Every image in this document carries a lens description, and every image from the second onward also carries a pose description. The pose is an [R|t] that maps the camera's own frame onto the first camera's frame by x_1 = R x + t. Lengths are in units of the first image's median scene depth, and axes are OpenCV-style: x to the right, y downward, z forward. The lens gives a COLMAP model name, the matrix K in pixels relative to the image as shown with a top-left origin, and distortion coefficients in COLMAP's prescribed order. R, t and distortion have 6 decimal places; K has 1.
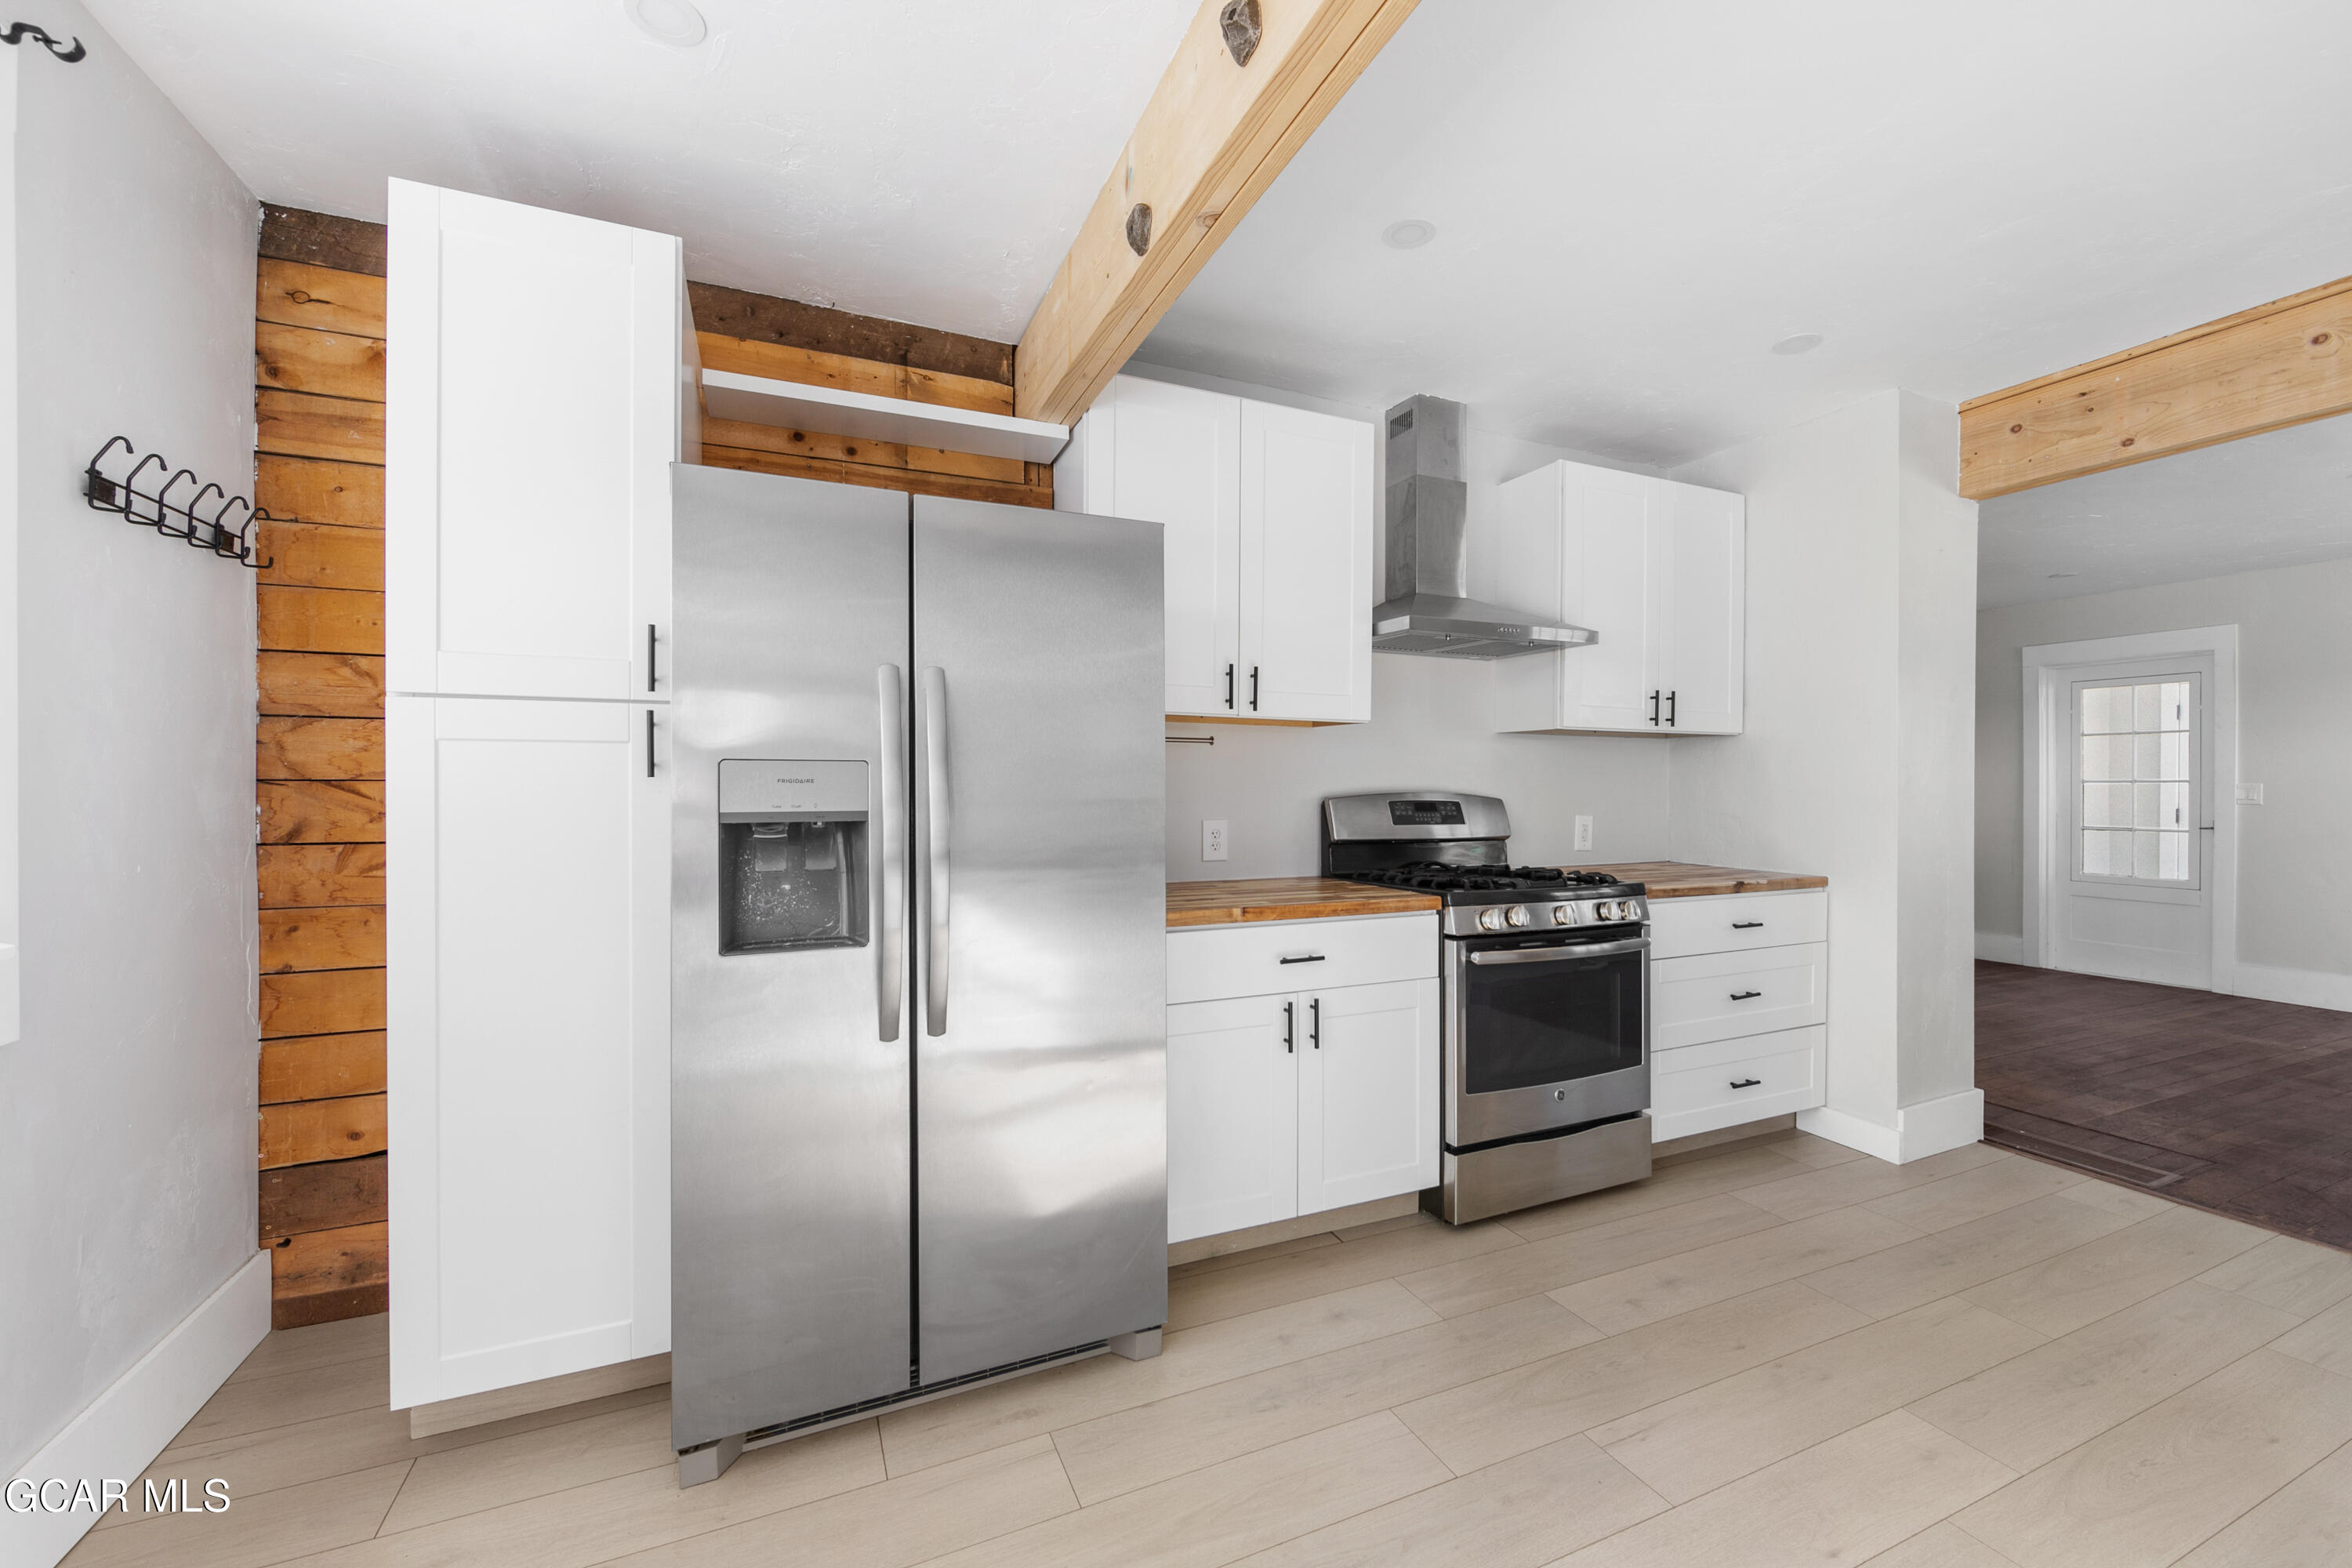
lens RADIAL K [[916.2, 0, 1177.8], [0, 916.2, 787.8], [0, 0, 1]] dist [-0.002840, -0.000306]
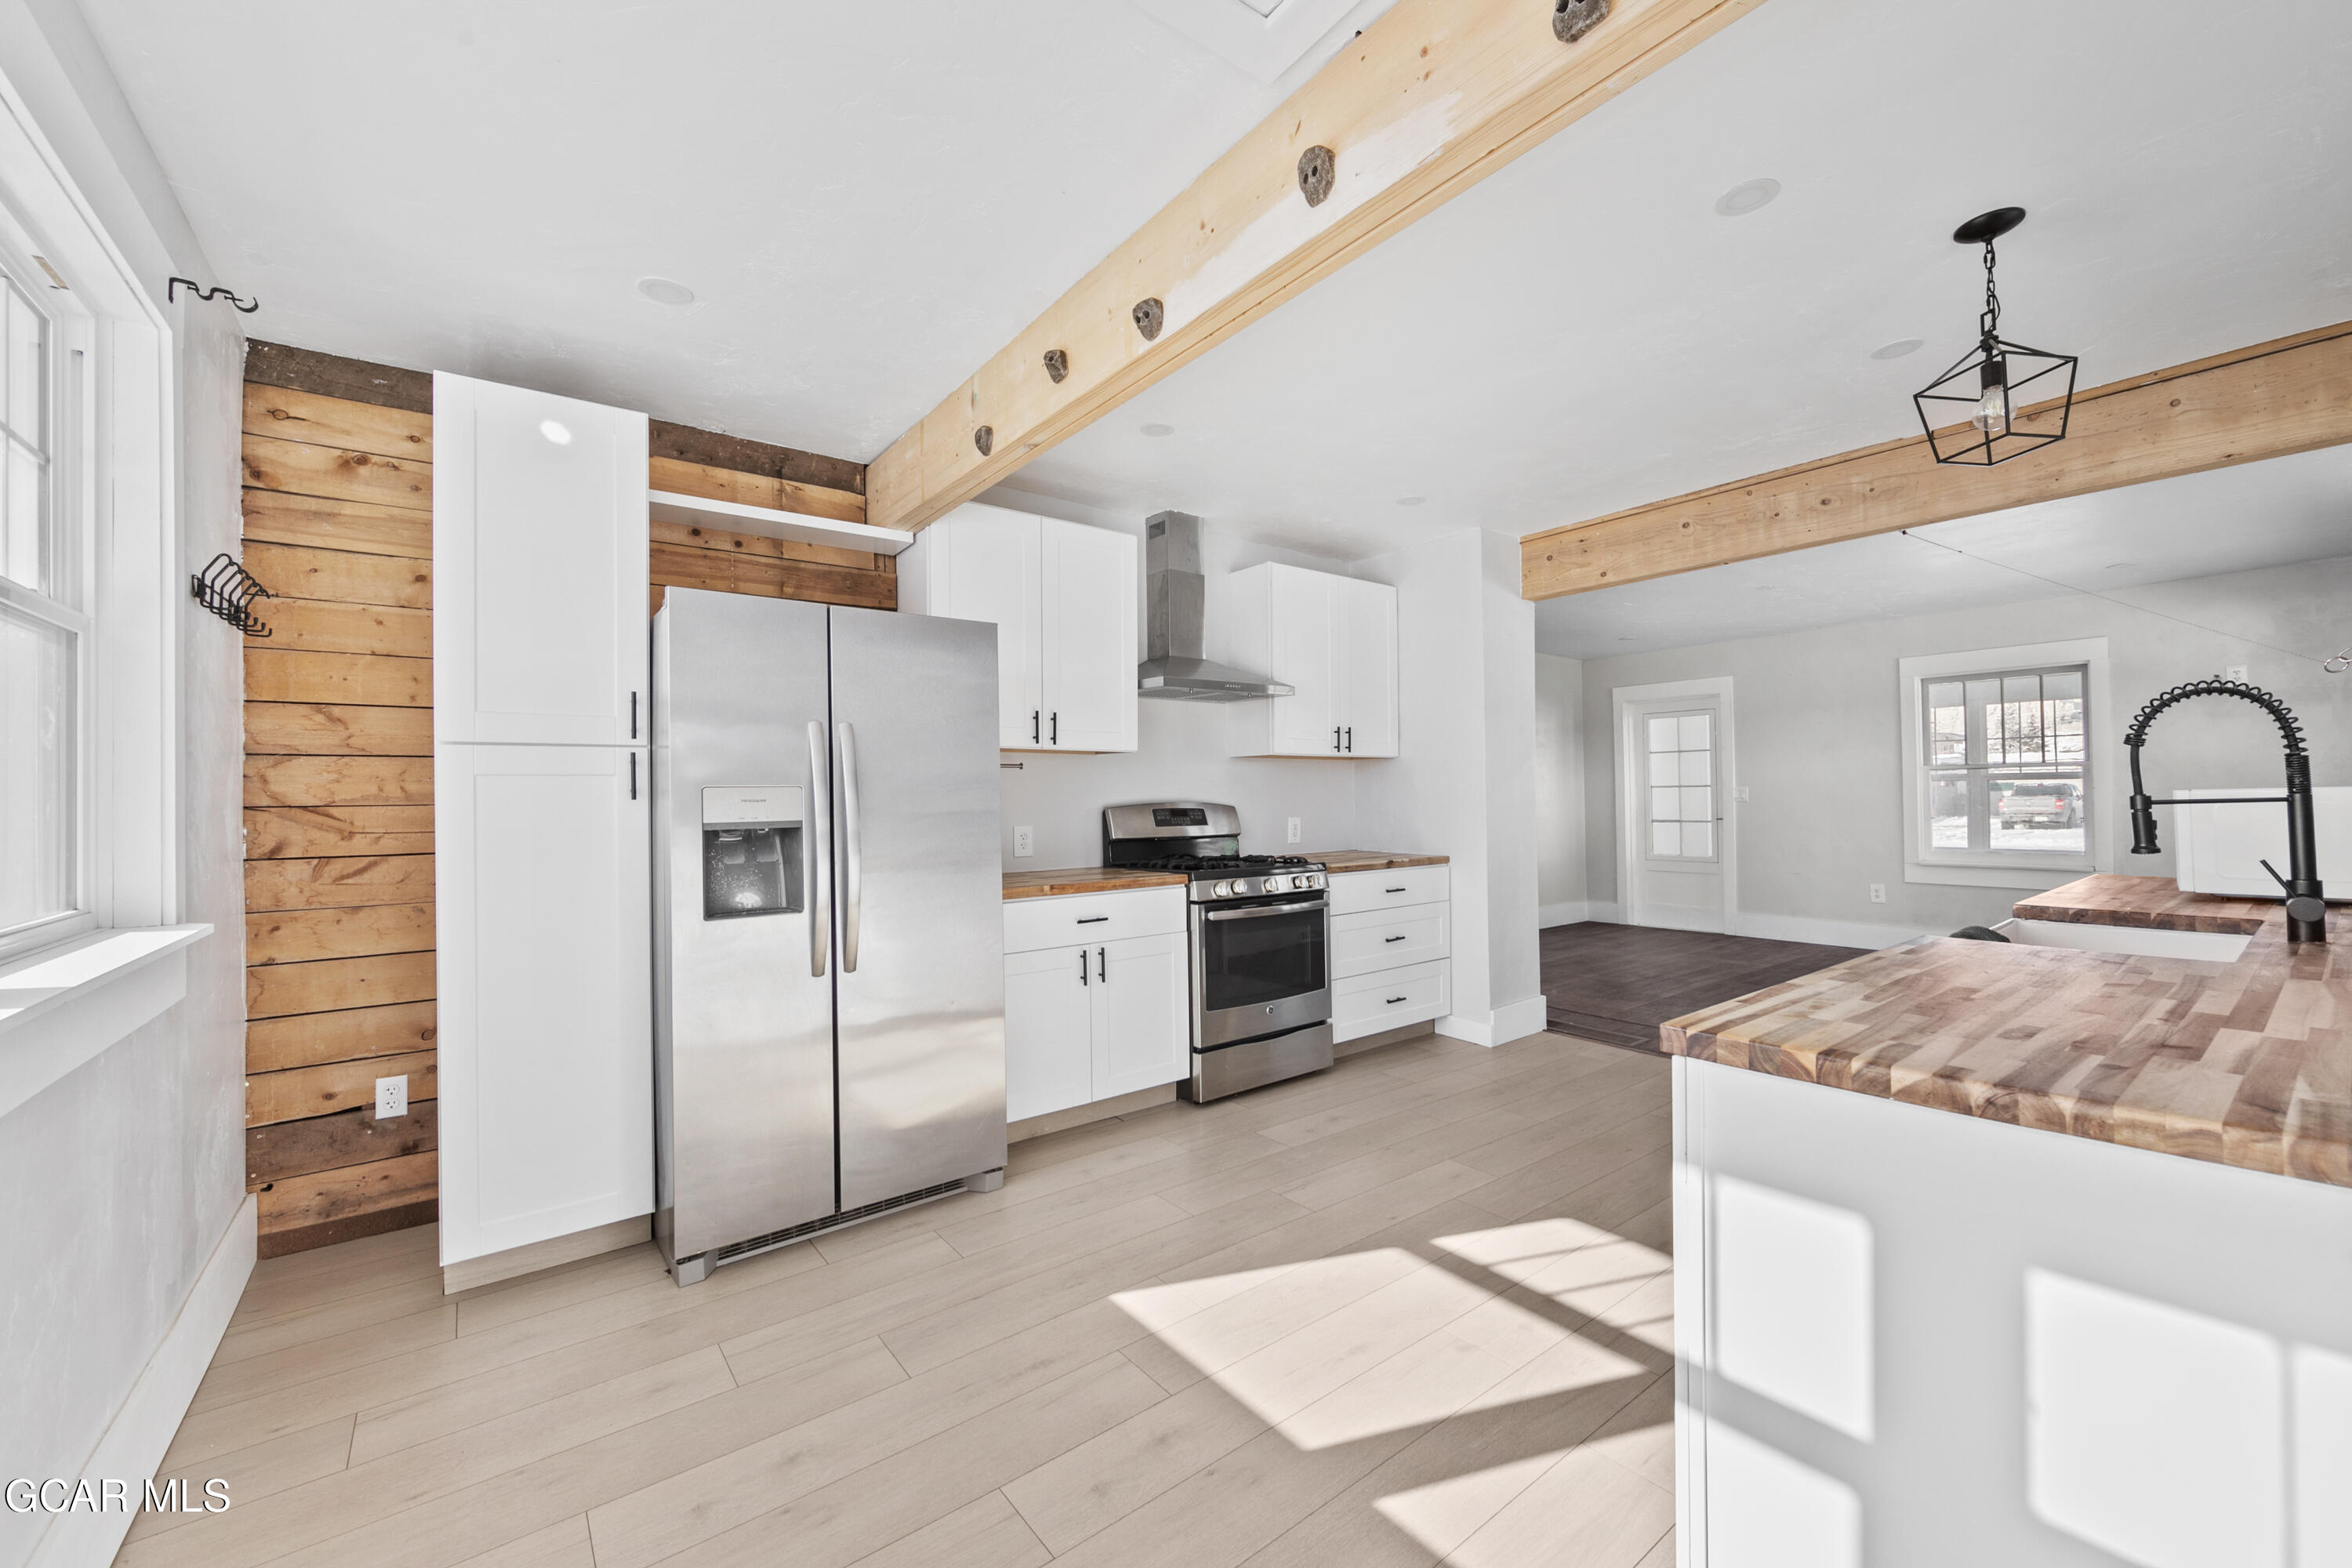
lens RADIAL K [[916.2, 0, 1177.8], [0, 916.2, 787.8], [0, 0, 1]] dist [-0.002840, -0.000306]
pose [[0.970016, -0.012390, 0.242724, -0.073949], [0.015717, 0.999807, -0.011772, -0.000414], [-0.242532, 0.015234, 0.970024, -0.391336]]
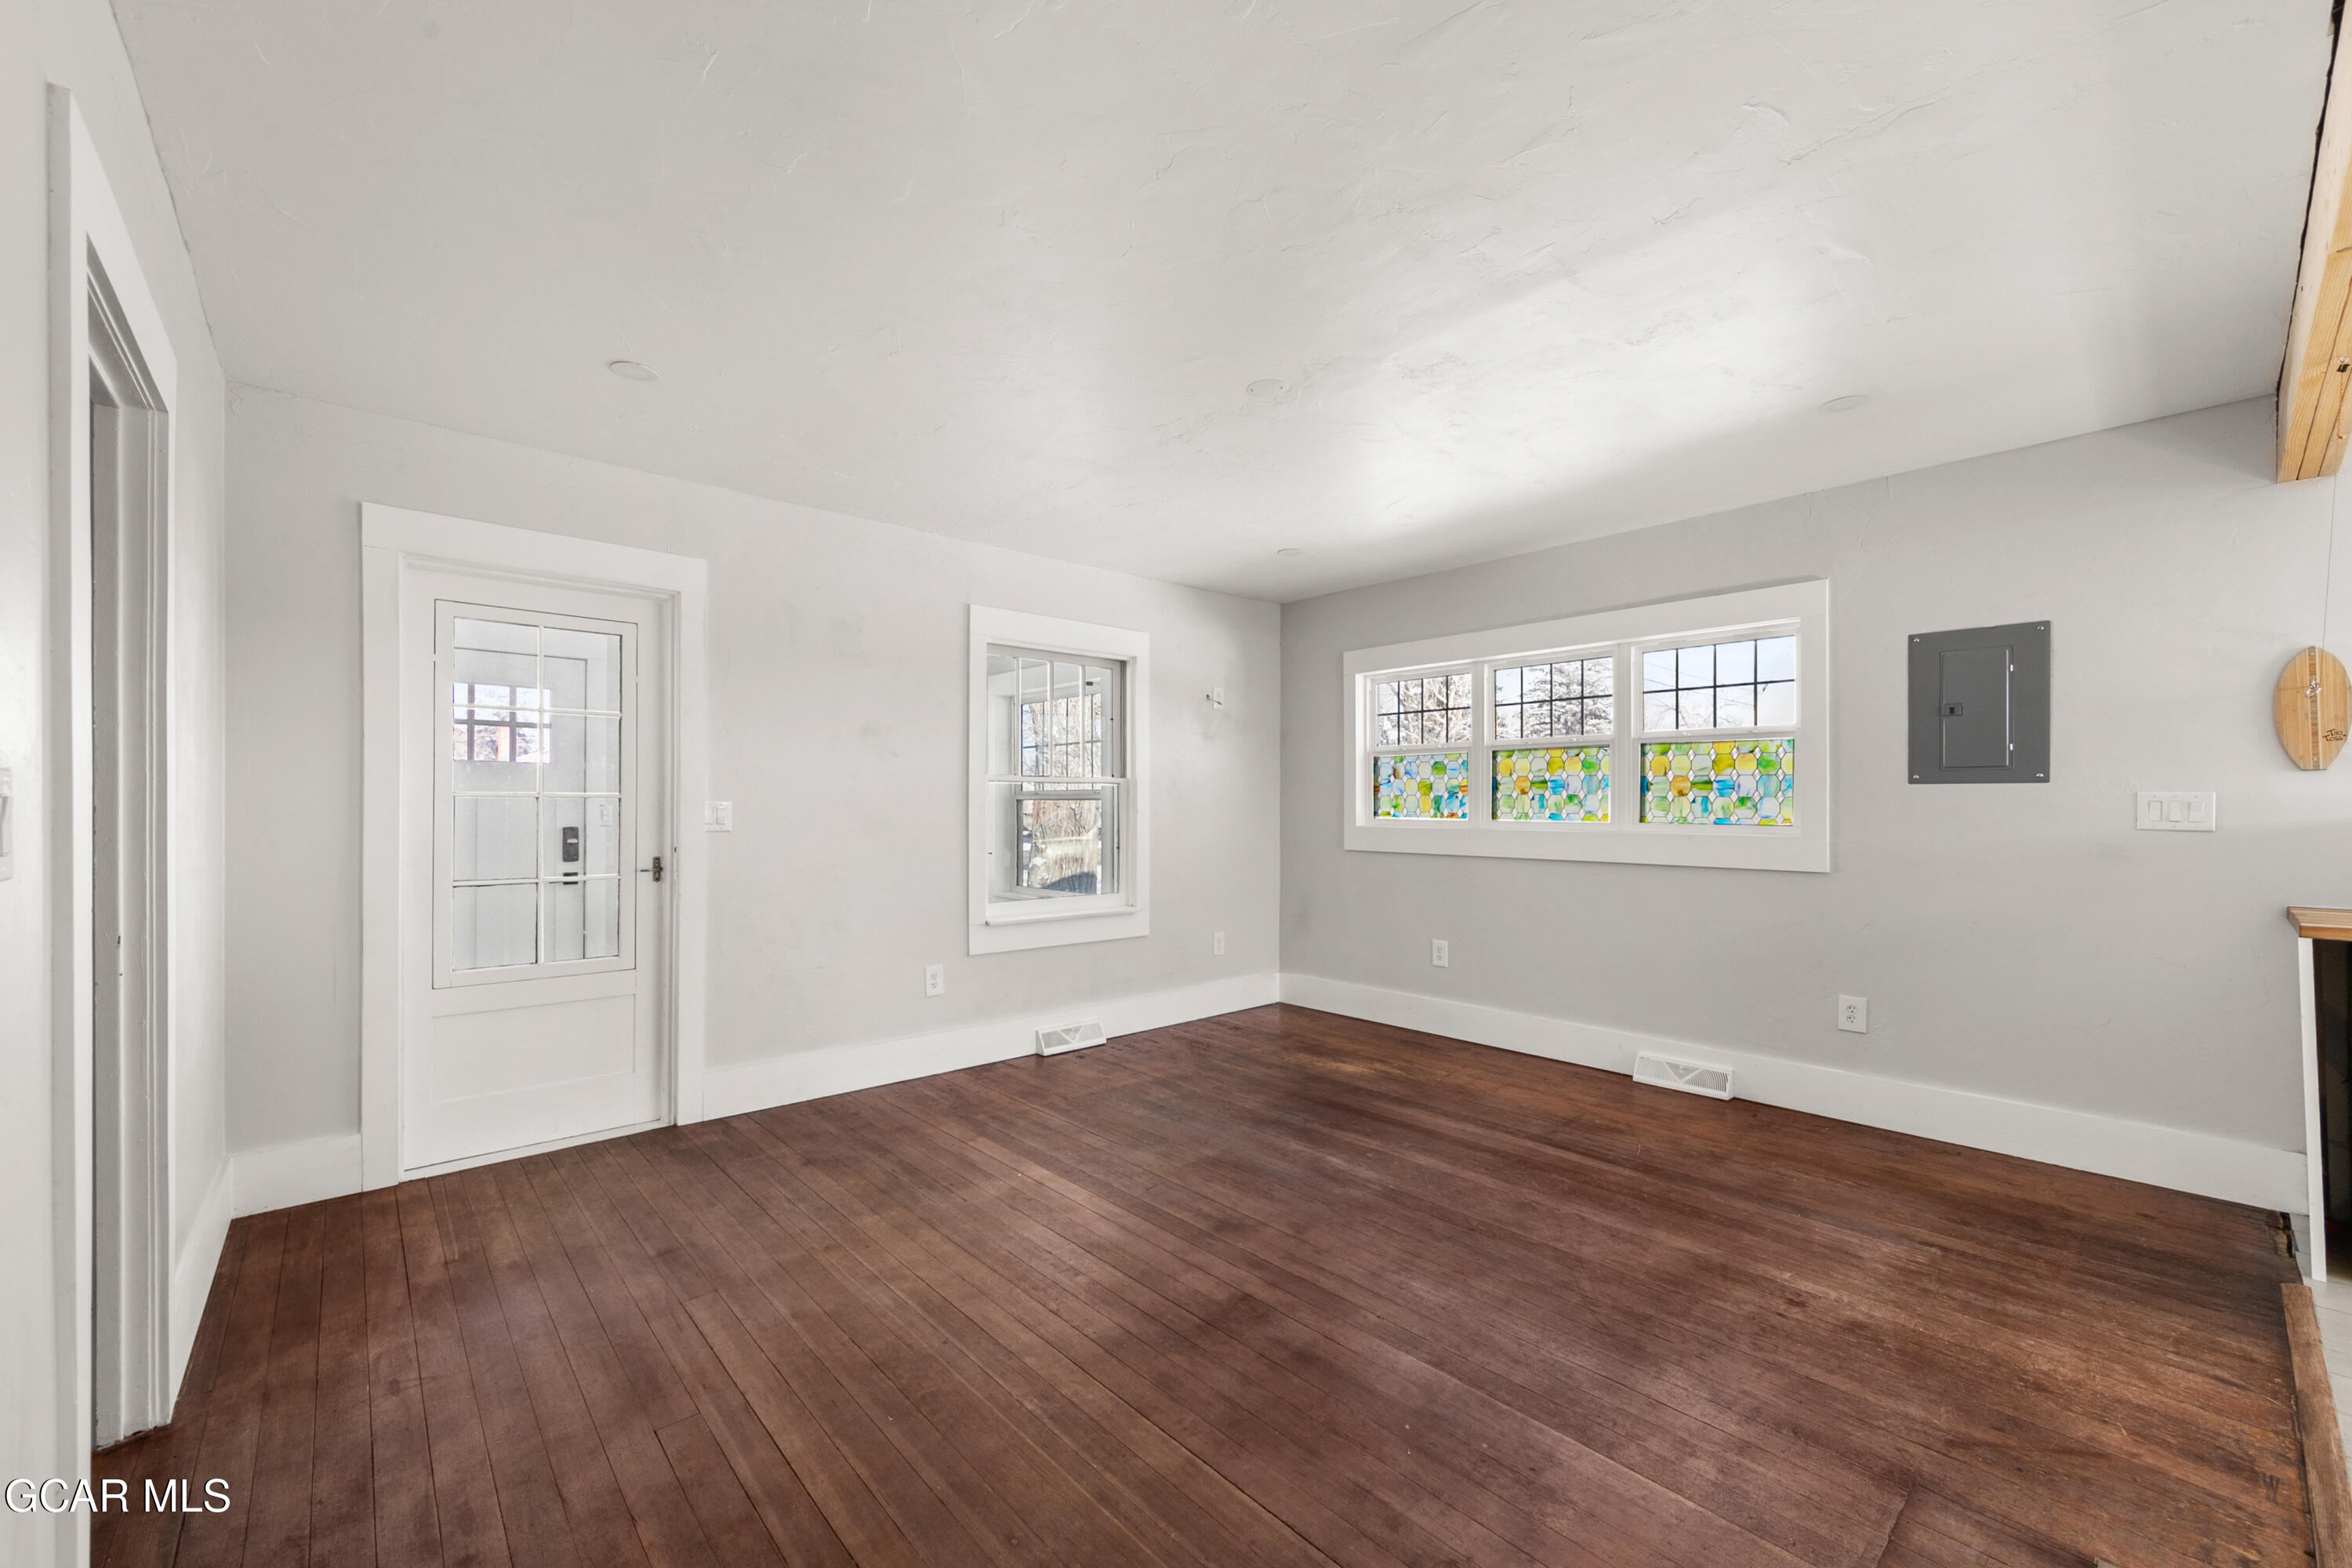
lens RADIAL K [[923.7, 0, 1175.3], [0, 923.7, 803.7], [0, 0, 1]] dist [-0.009854, -0.000105]
pose [[-0.315558, 0.003251, 0.948901, 0.905057], [0.001237, 0.999995, -0.003014, 0.000970], [-0.948905, 0.000223, -0.315561, 1.916172]]
